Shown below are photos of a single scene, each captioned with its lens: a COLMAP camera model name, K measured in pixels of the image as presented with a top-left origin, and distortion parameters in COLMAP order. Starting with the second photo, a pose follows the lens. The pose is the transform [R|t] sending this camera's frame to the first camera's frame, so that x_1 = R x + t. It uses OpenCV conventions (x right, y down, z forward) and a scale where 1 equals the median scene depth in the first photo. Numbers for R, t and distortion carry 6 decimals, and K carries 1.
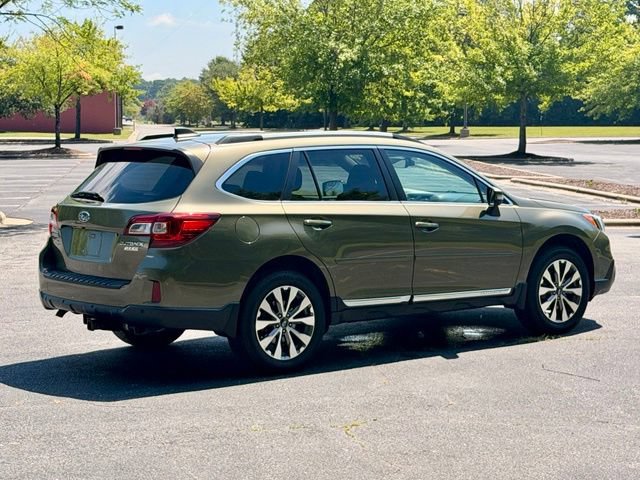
lens RADIAL K [[1433.5, 0, 331.0], [0, 1433.5, 233.3], [0, 0, 1]] dist [0.199904, 0.000000]
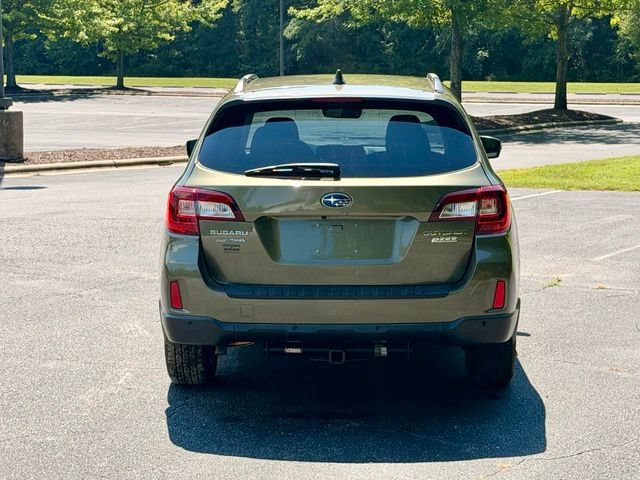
lens RADIAL K [[1433.5, 0, 321.6], [0, 1433.5, 238.7], [0, 0, 1]] dist [0.199904, 0.000000]
pose [[0.655698, -0.092337, 0.749356, -0.652529], [0.059776, 0.995727, 0.070390, -0.039973], [-0.752654, -0.001361, 0.658415, 0.525057]]
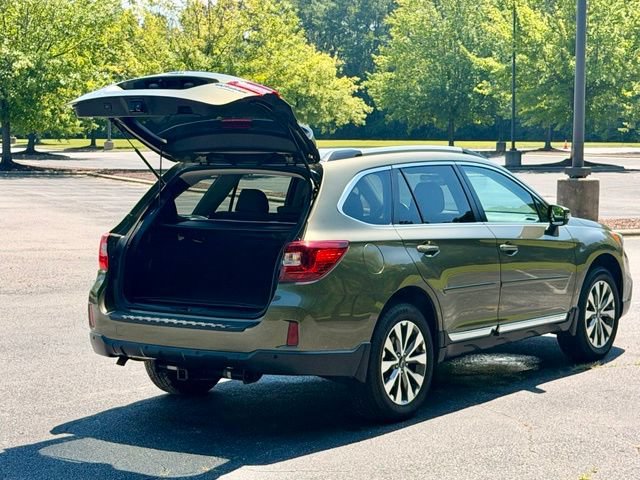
lens RADIAL K [[1433.5, 0, 324.9], [0, 1433.5, 257.1], [0, 0, 1]] dist [0.199904, 0.000000]
pose [[0.964636, -0.022947, 0.262584, -0.293340], [0.020949, 0.999726, 0.010406, -0.012177], [-0.262751, -0.004538, 0.964853, 0.150328]]
